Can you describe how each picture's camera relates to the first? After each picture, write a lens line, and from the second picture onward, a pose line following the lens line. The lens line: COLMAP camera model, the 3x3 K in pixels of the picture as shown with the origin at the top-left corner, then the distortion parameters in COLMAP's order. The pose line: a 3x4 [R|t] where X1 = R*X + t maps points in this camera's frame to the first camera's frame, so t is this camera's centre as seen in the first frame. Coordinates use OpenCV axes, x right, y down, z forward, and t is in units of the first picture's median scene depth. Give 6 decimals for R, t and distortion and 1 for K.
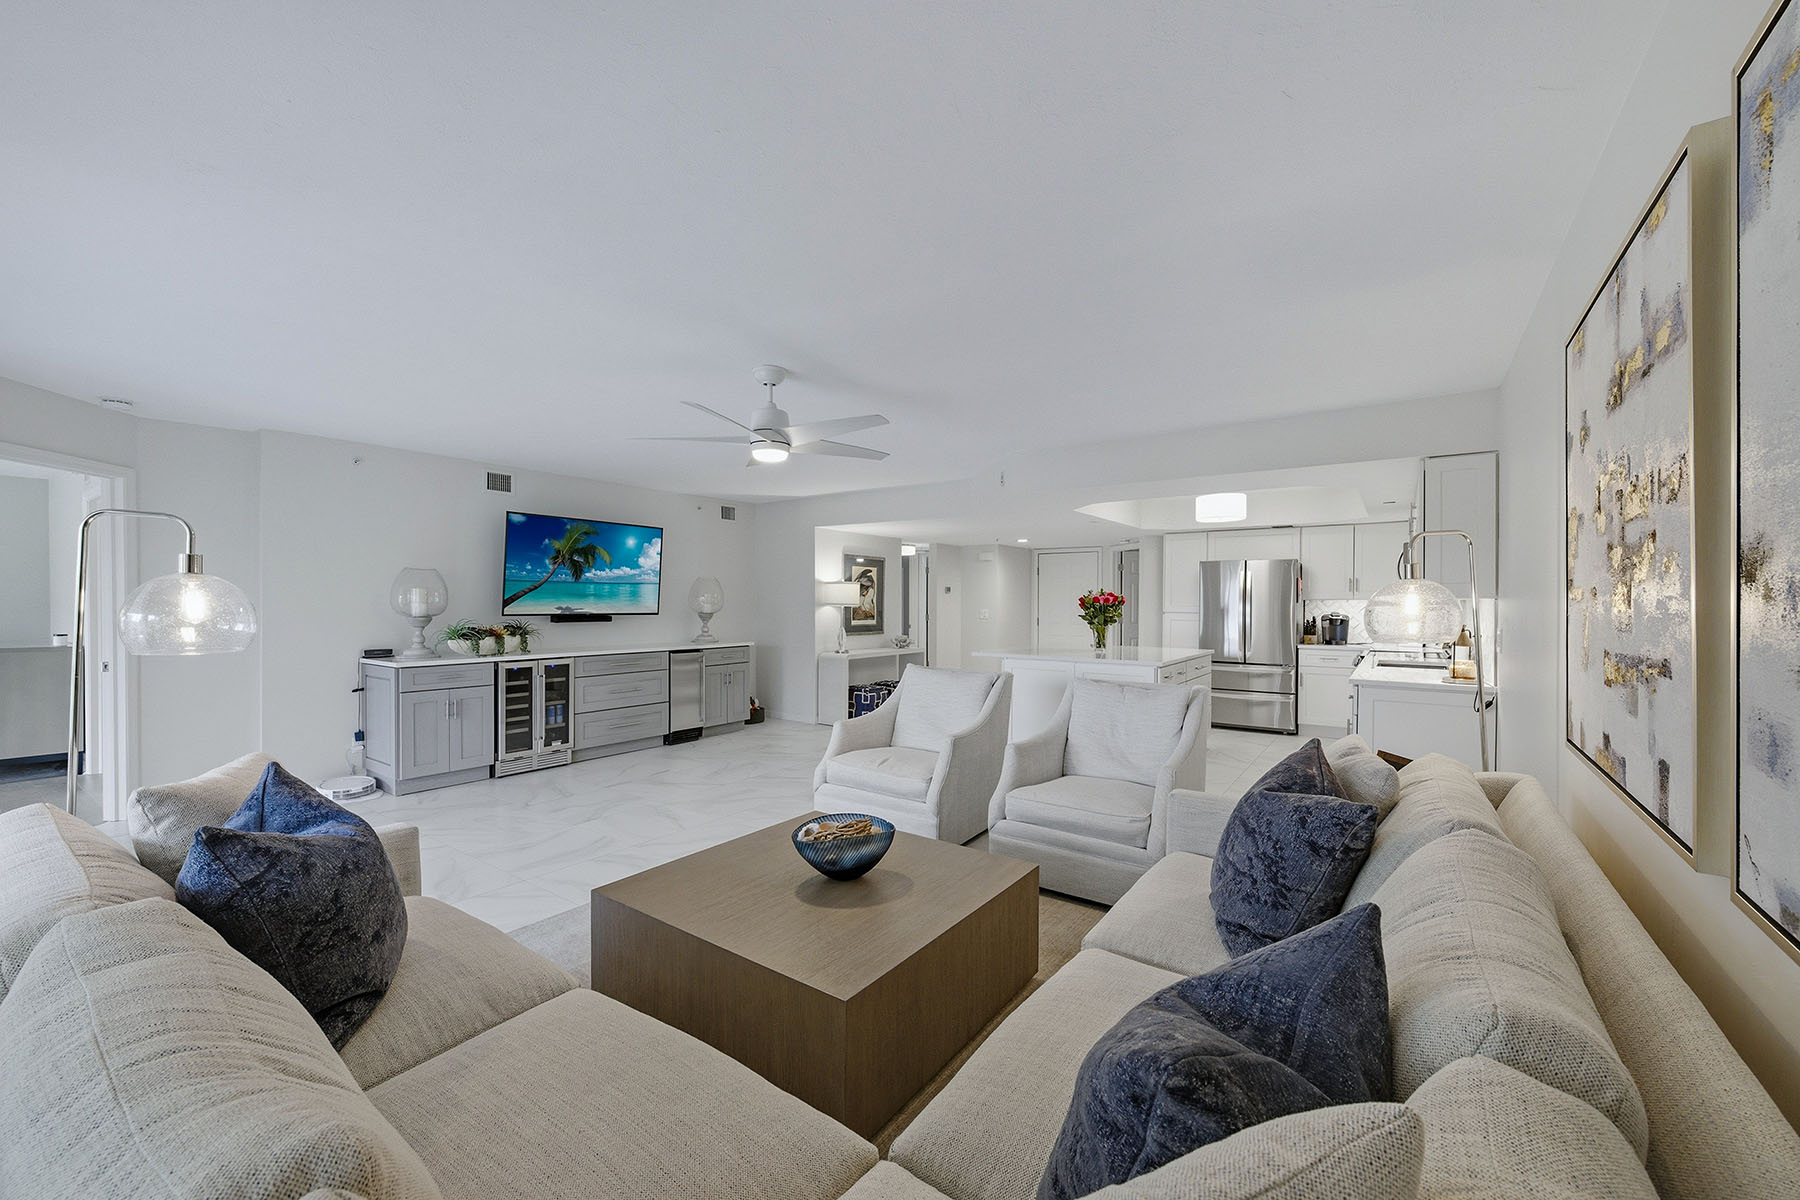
lens RADIAL K [[717.9, 0, 889.8], [0, 717.9, 613.4], [0, 0, 1]] dist [0.000098, -0.000019]
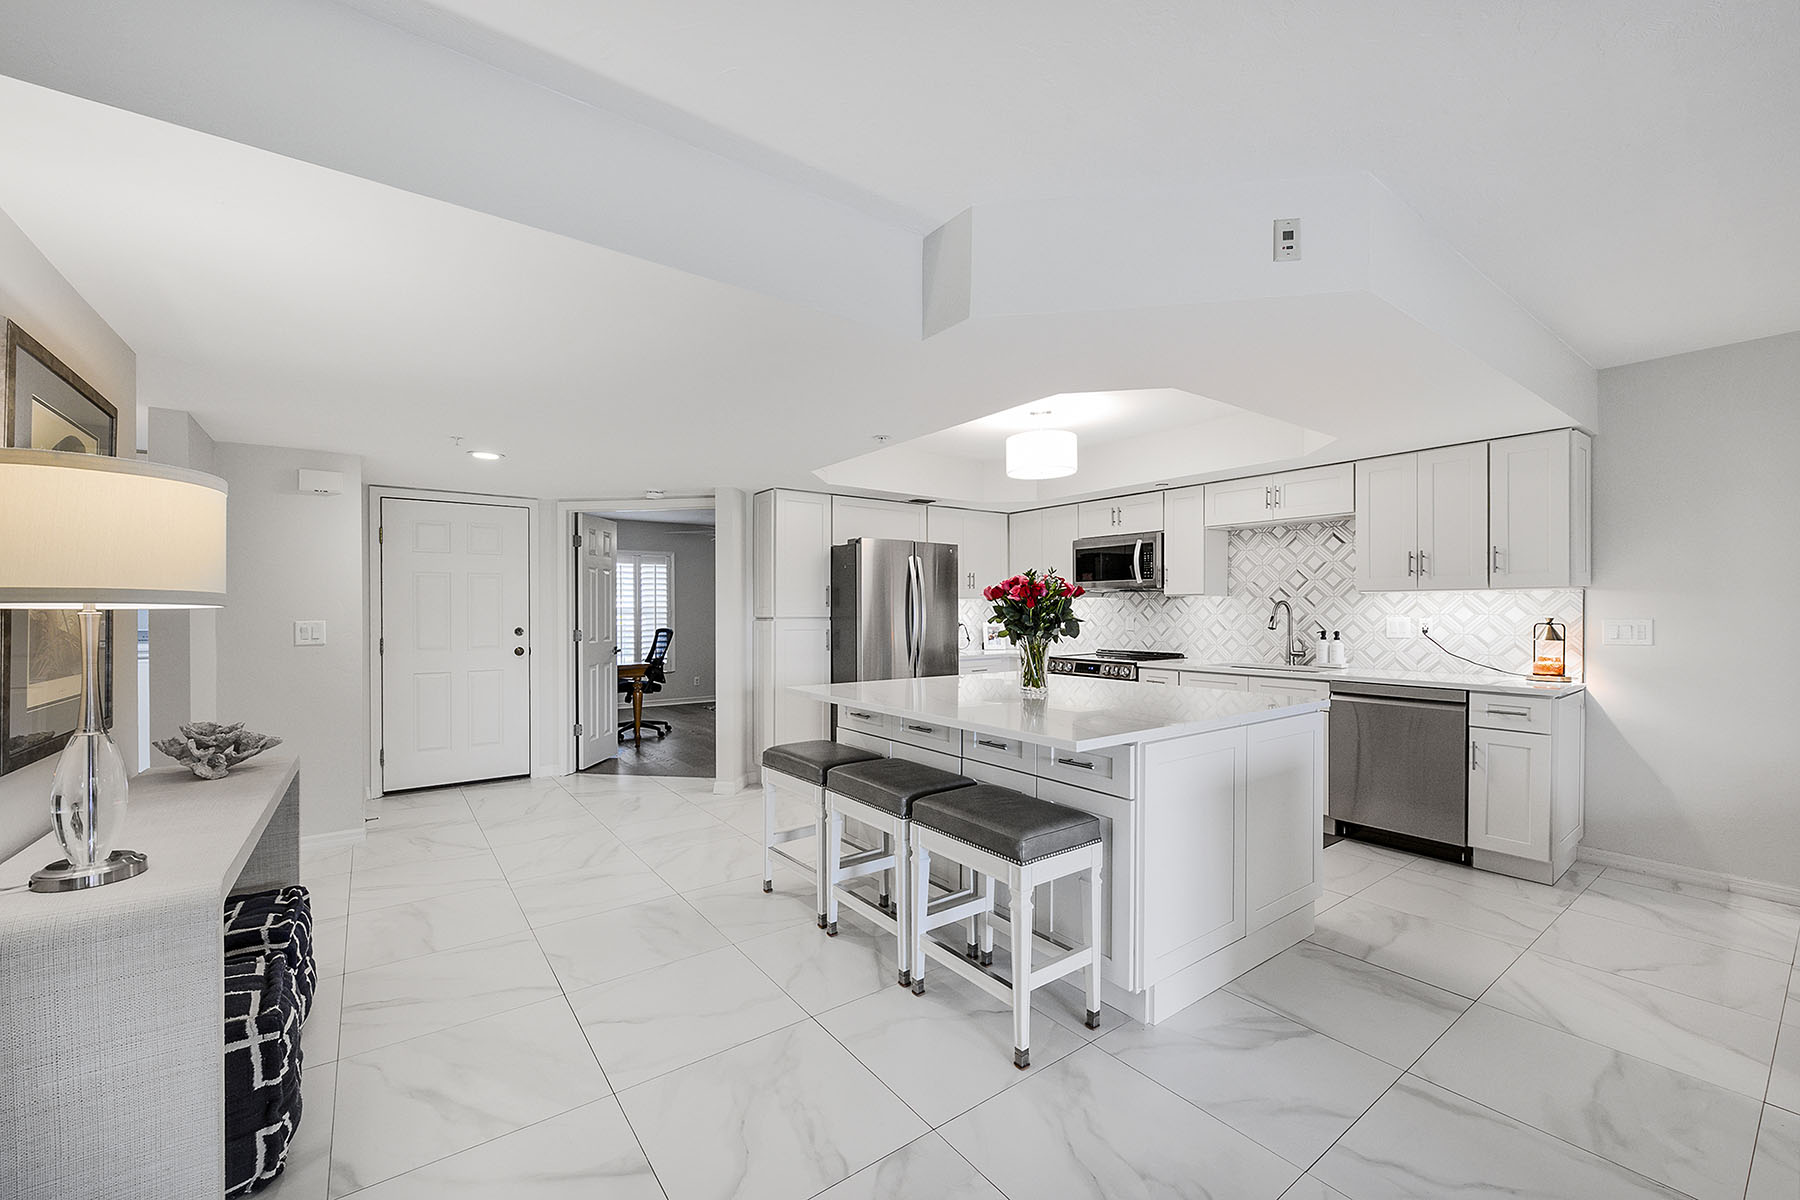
lens RADIAL K [[717.9, 0, 889.8], [0, 717.9, 613.4], [0, 0, 1]] dist [0.000098, -0.000019]
pose [[0.312055, -0.007763, 0.950032, -0.211248], [0.020336, 0.999792, 0.001490, -0.005067], [-0.949846, 0.018855, 0.312148, 0.924825]]
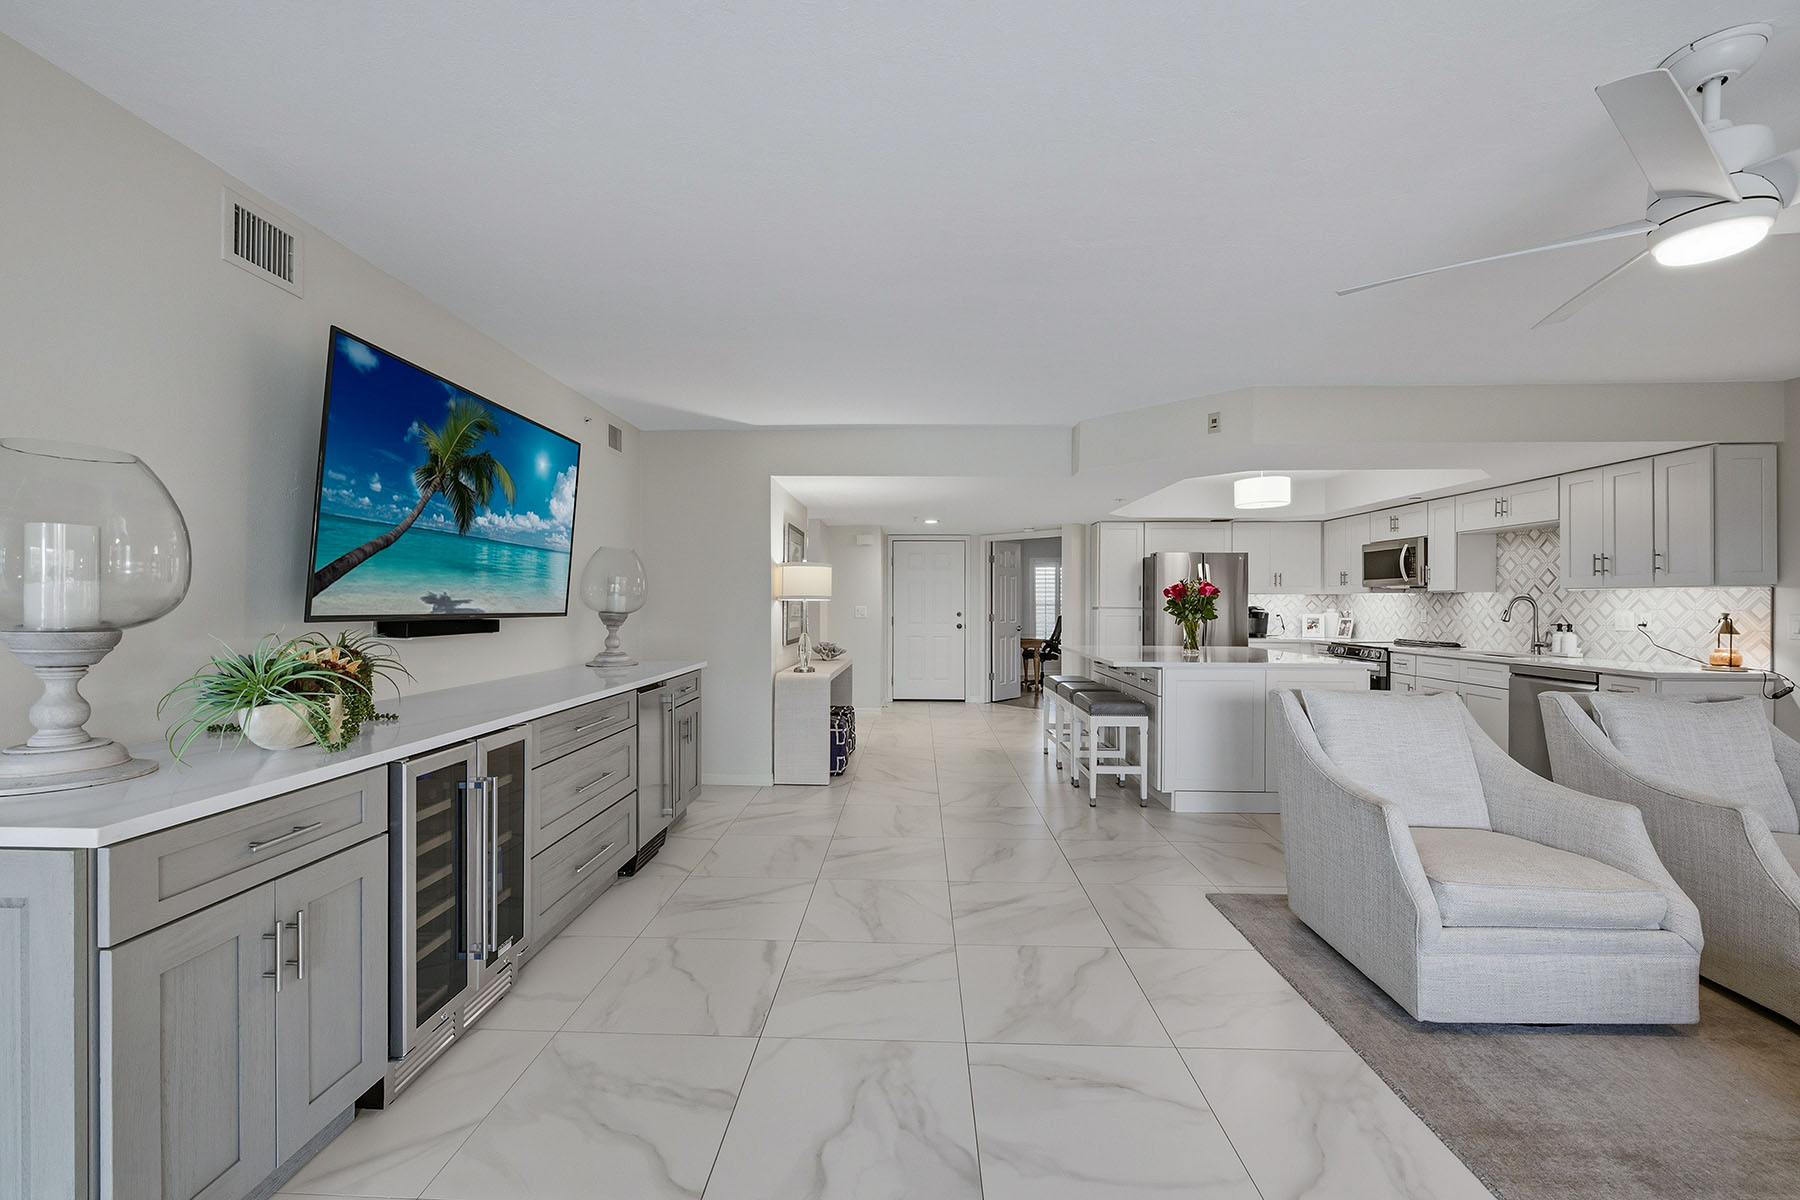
lens RADIAL K [[723.2, 0, 892.0], [0, 723.2, 604.0], [0, 0, 1]] dist [0.008008, -0.005164]
pose [[0.829290, -0.000935, 0.558818, -0.453157], [0.008543, 0.999903, -0.011005, 0.002640], [-0.558754, 0.013900, 0.829217, 0.494120]]
